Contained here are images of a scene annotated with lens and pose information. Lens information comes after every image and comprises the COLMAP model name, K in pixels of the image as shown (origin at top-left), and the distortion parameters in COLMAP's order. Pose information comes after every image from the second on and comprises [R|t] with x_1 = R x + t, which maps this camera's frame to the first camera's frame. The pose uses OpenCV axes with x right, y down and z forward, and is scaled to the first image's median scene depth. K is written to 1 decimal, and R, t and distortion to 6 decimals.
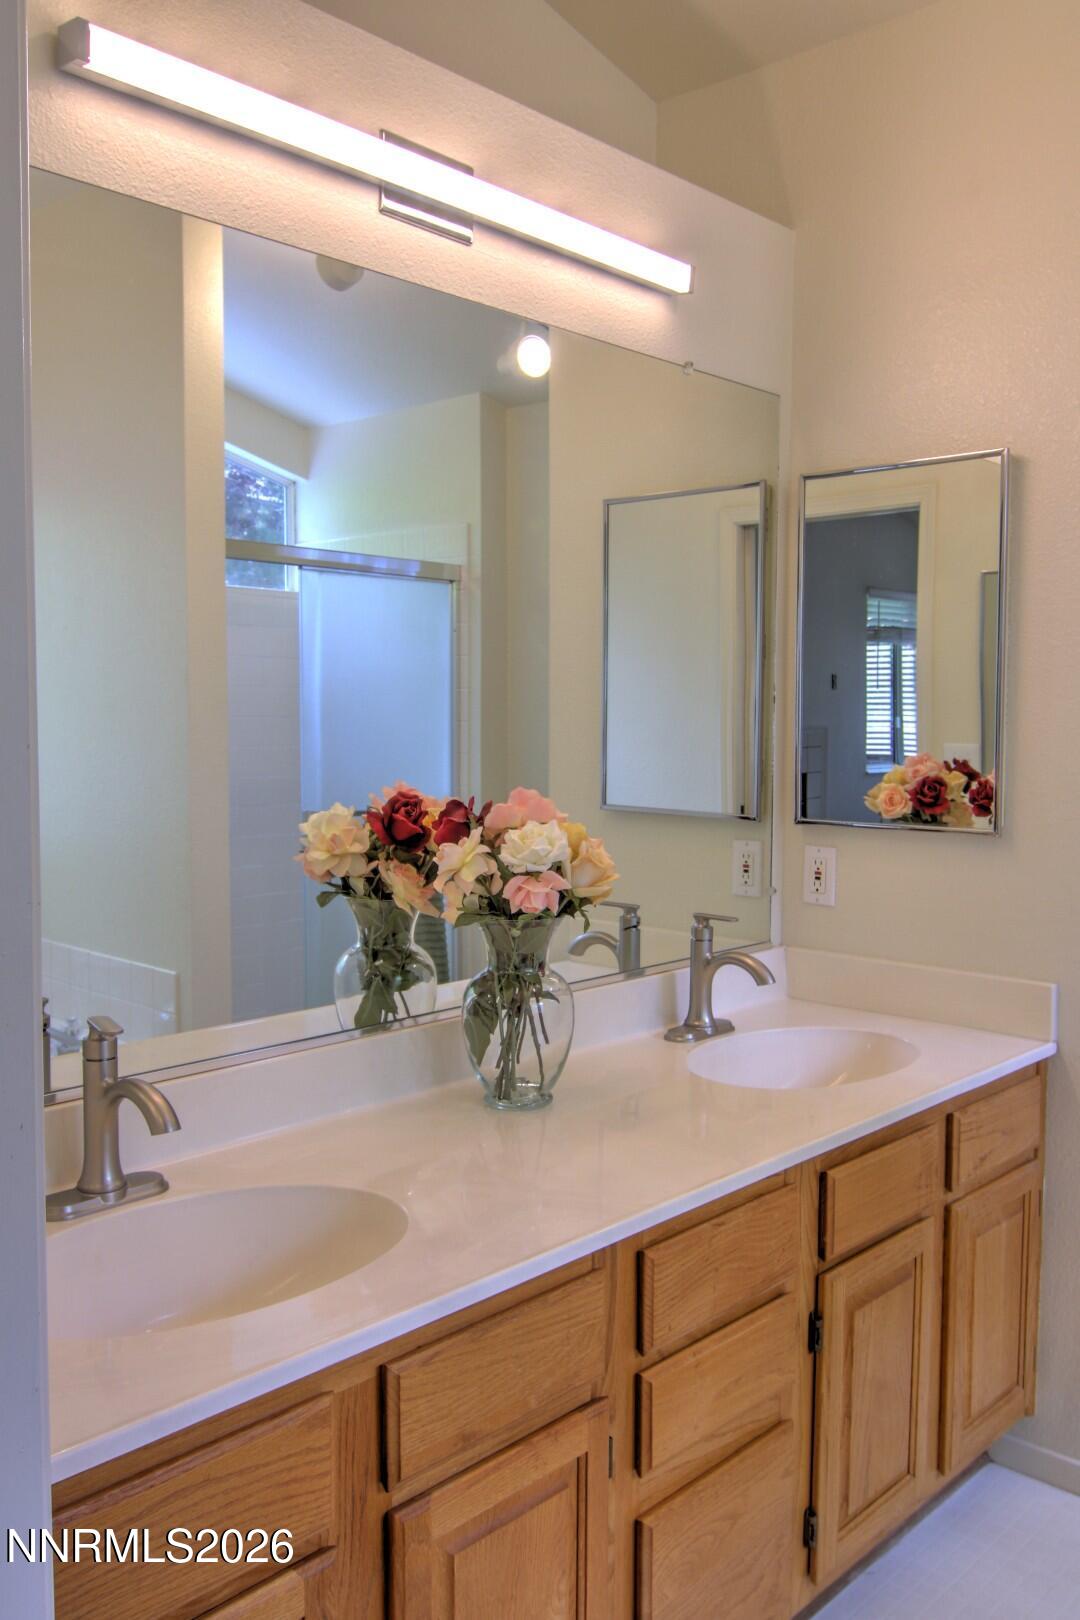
lens RADIAL K [[1367.9, 0, 536.1], [0, 1367.9, 806.8], [0, 0, 1]] dist [0.008048, -0.003928]
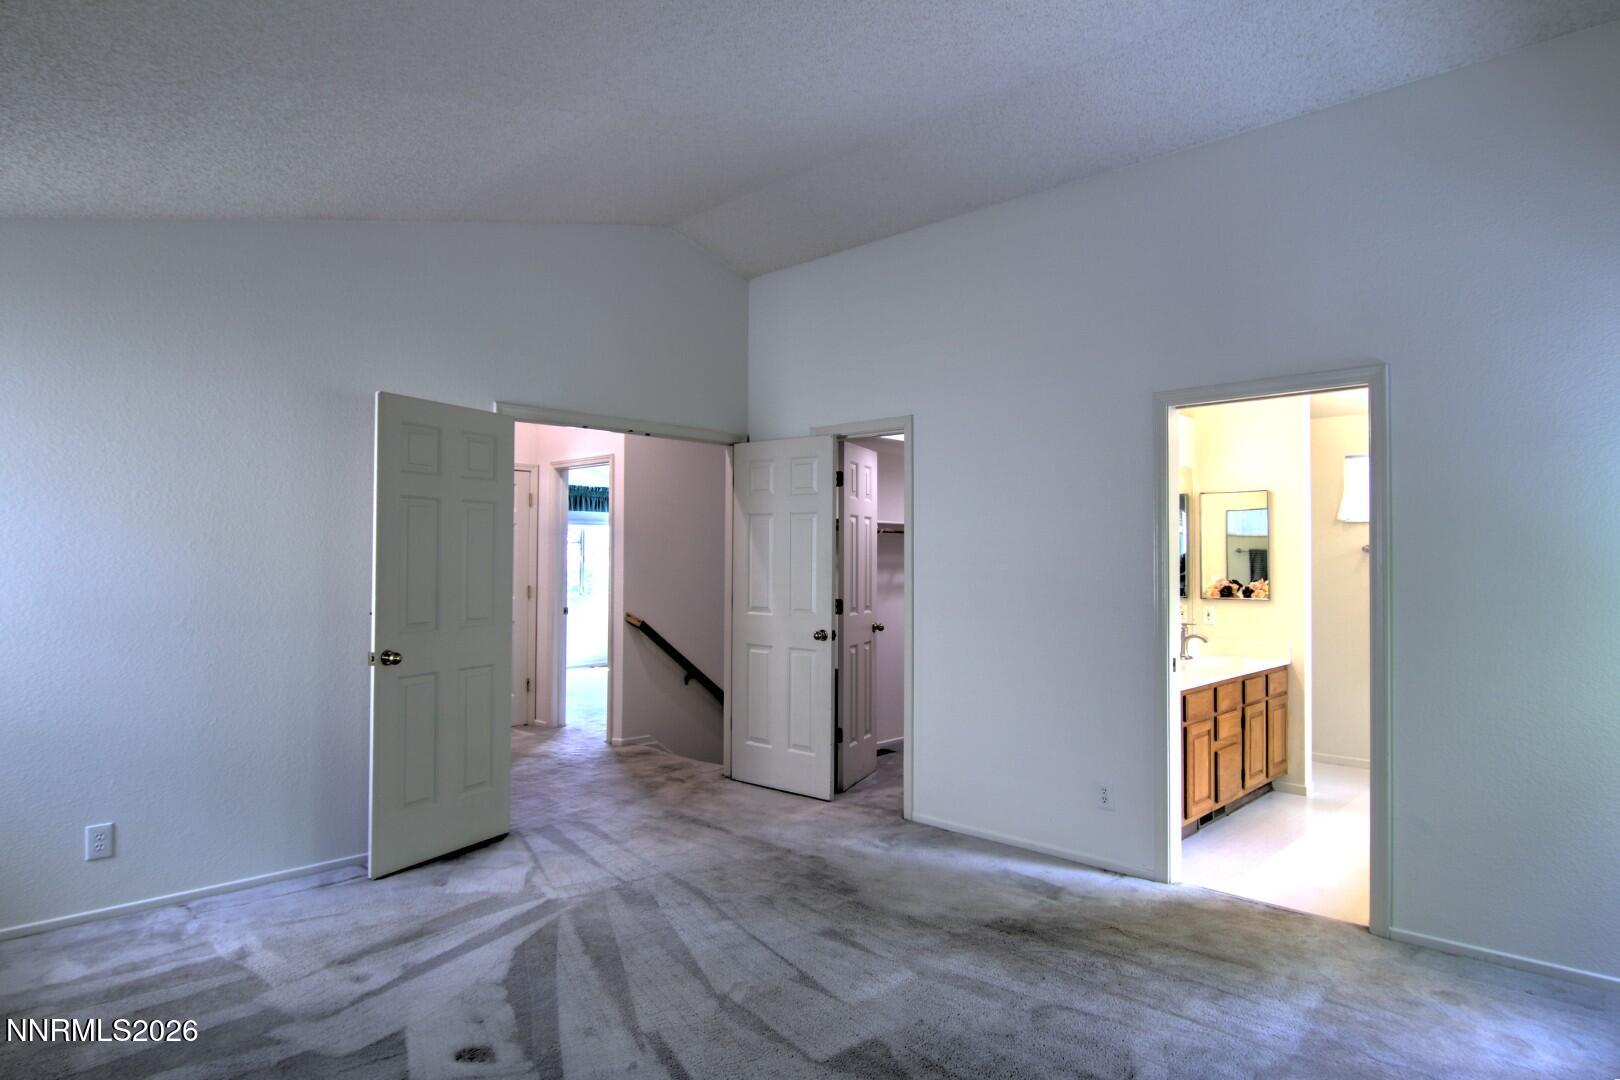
lens RADIAL K [[930.6, 0, 816.1], [0, 930.6, 544.8], [0, 0, 1]] dist [-0.006906, 0.001386]
pose [[0.999969, -0.006368, -0.004649, -0.986819], [0.005949, 0.996350, -0.085157, 0.094437], [0.005175, 0.085127, 0.996357, -1.671979]]
